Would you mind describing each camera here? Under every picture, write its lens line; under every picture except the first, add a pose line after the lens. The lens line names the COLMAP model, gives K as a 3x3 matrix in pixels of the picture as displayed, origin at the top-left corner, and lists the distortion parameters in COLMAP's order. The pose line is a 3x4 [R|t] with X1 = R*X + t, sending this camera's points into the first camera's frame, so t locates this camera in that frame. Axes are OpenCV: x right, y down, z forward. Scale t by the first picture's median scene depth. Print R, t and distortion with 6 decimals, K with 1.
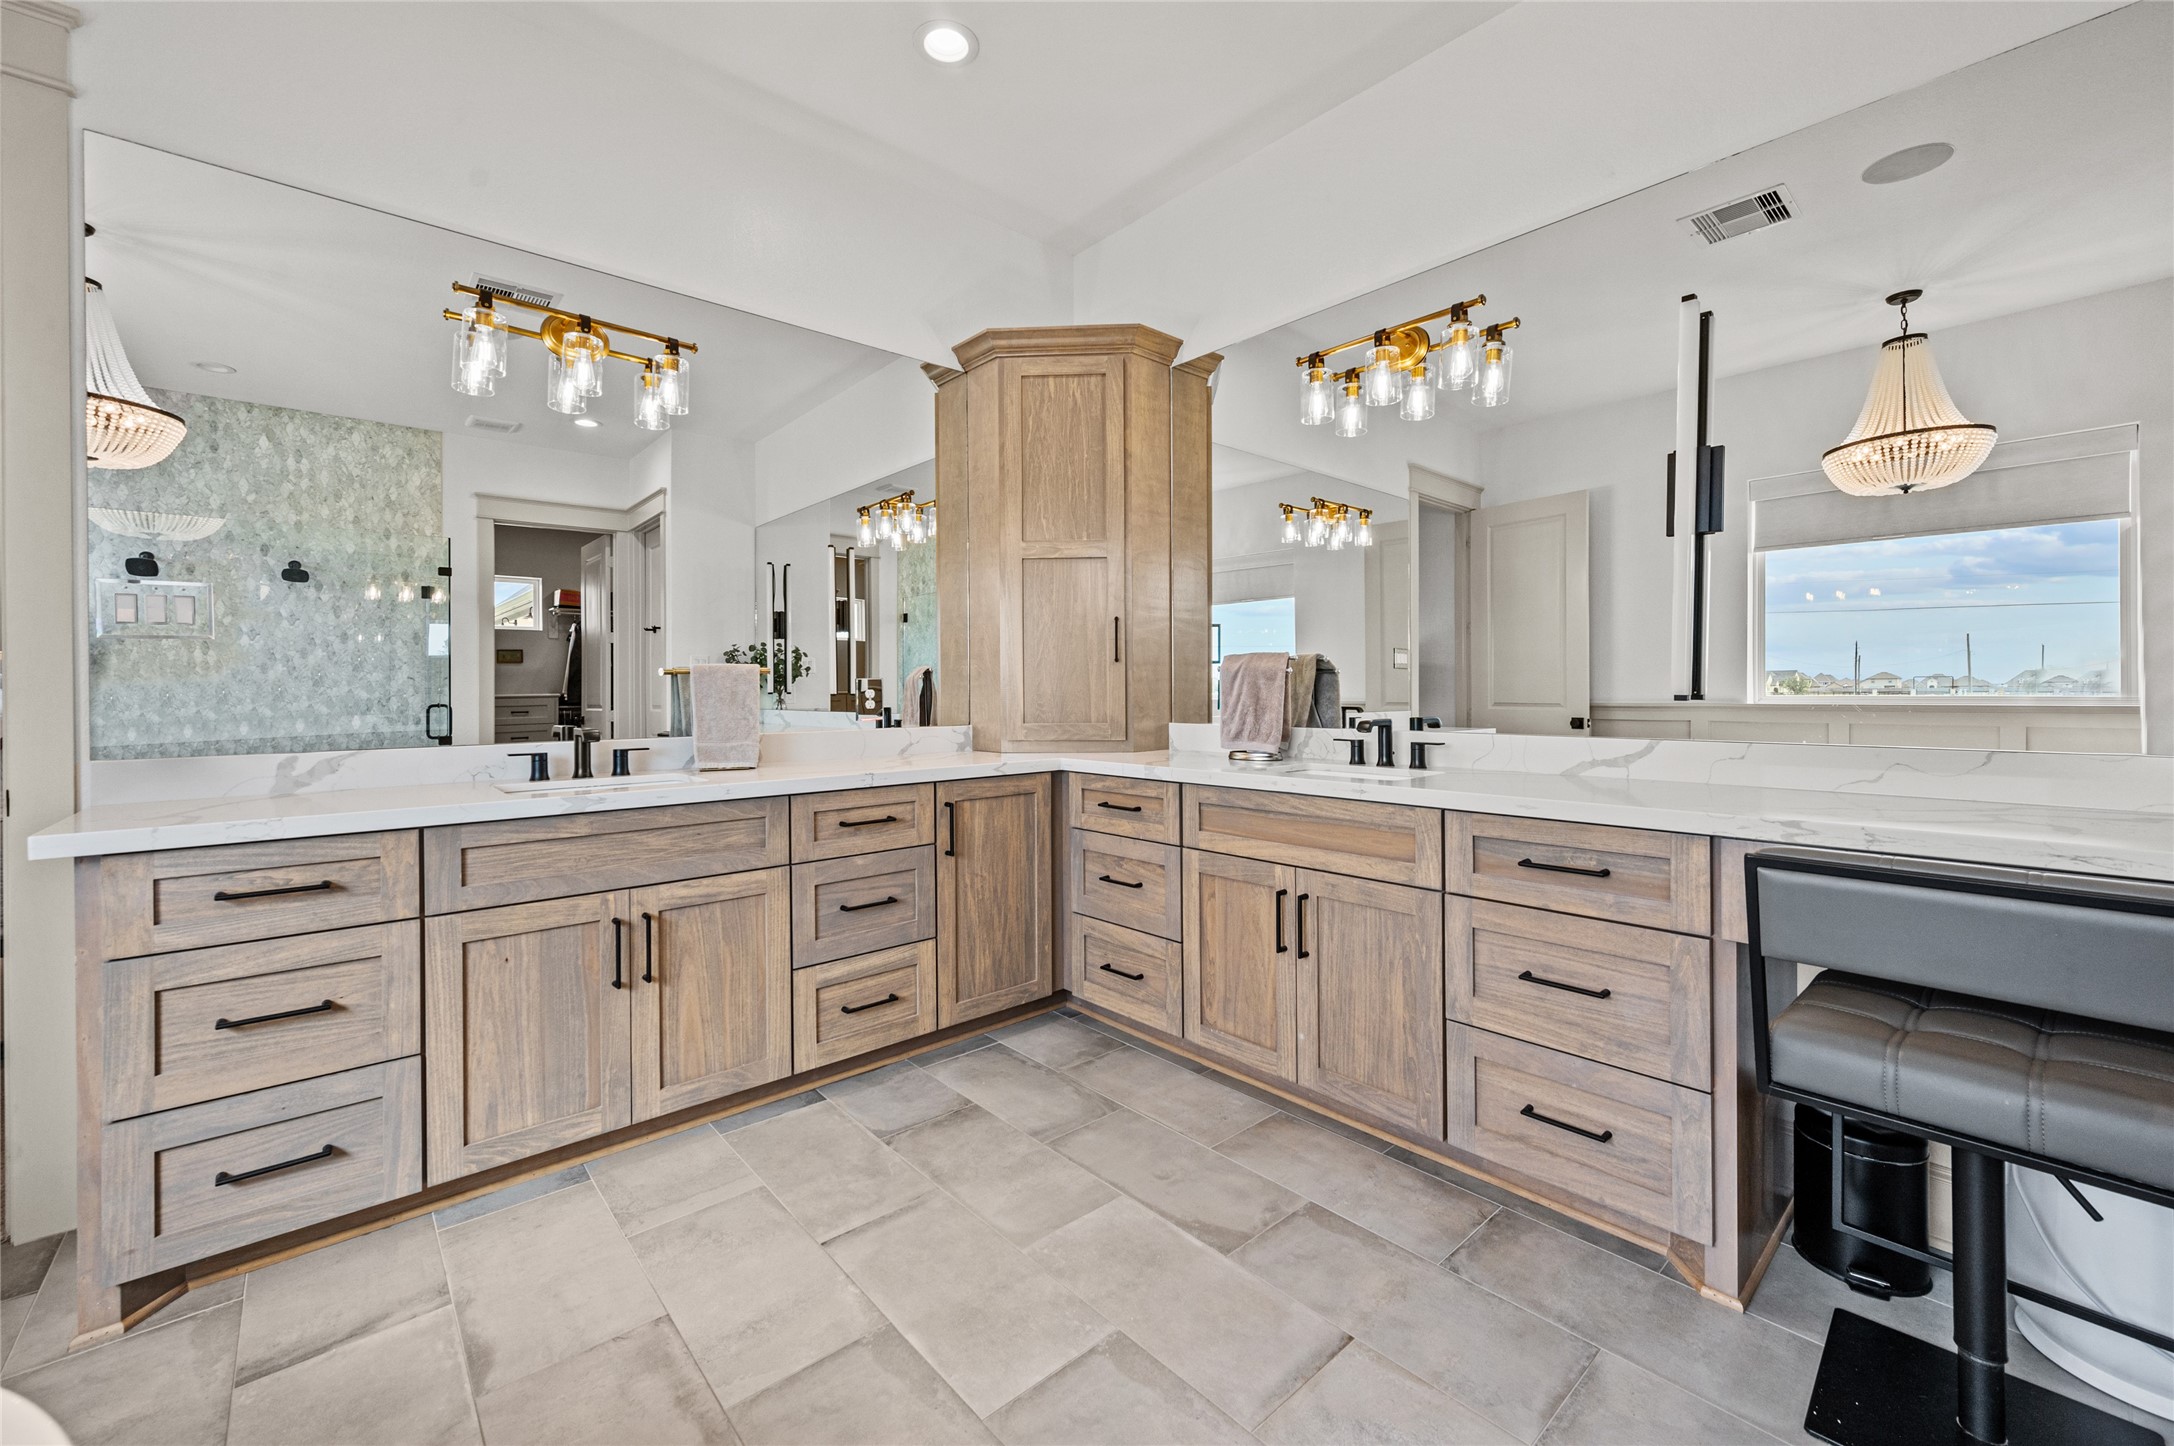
lens RADIAL K [[872.0, 0, 1077.8], [0, 872.0, 691.7], [0, 0, 1]] dist [0.000495, -0.000041]
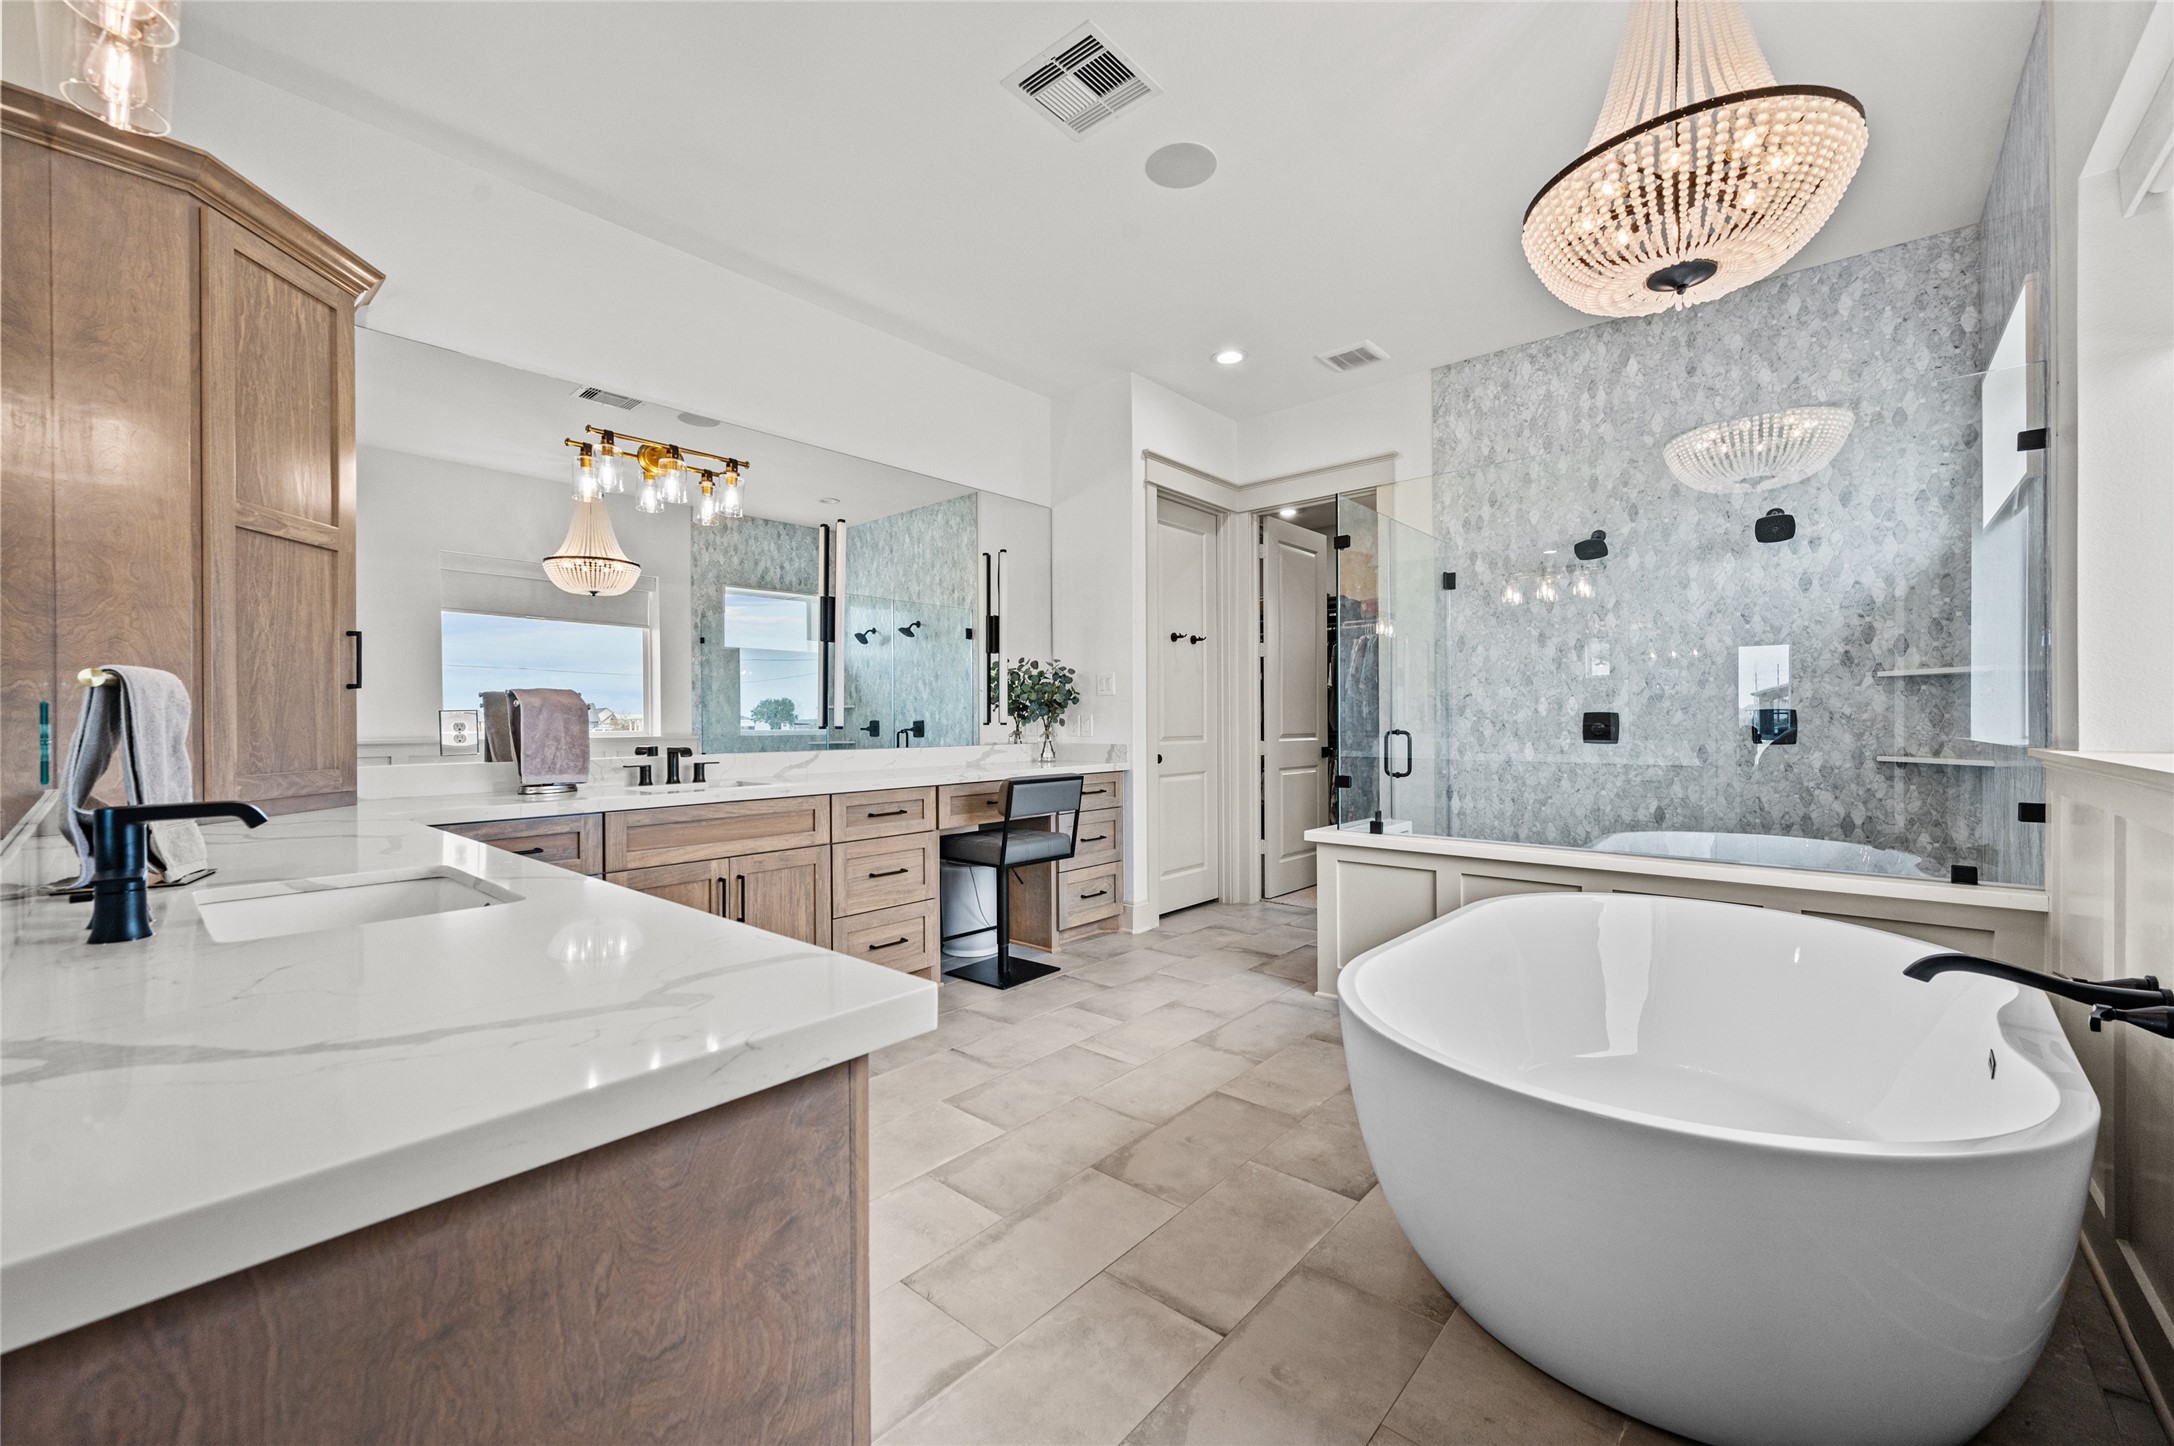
lens RADIAL K [[872.0, 0, 1082.8], [0, 872.0, 723.5], [0, 0, 1]] dist [0.000495, -0.000041]
pose [[-0.128858, 0.004057, 0.991655, -1.034996], [0.010454, 0.999942, -0.002732, 0.007129], [-0.991608, 0.010015, -0.128893, 0.585070]]
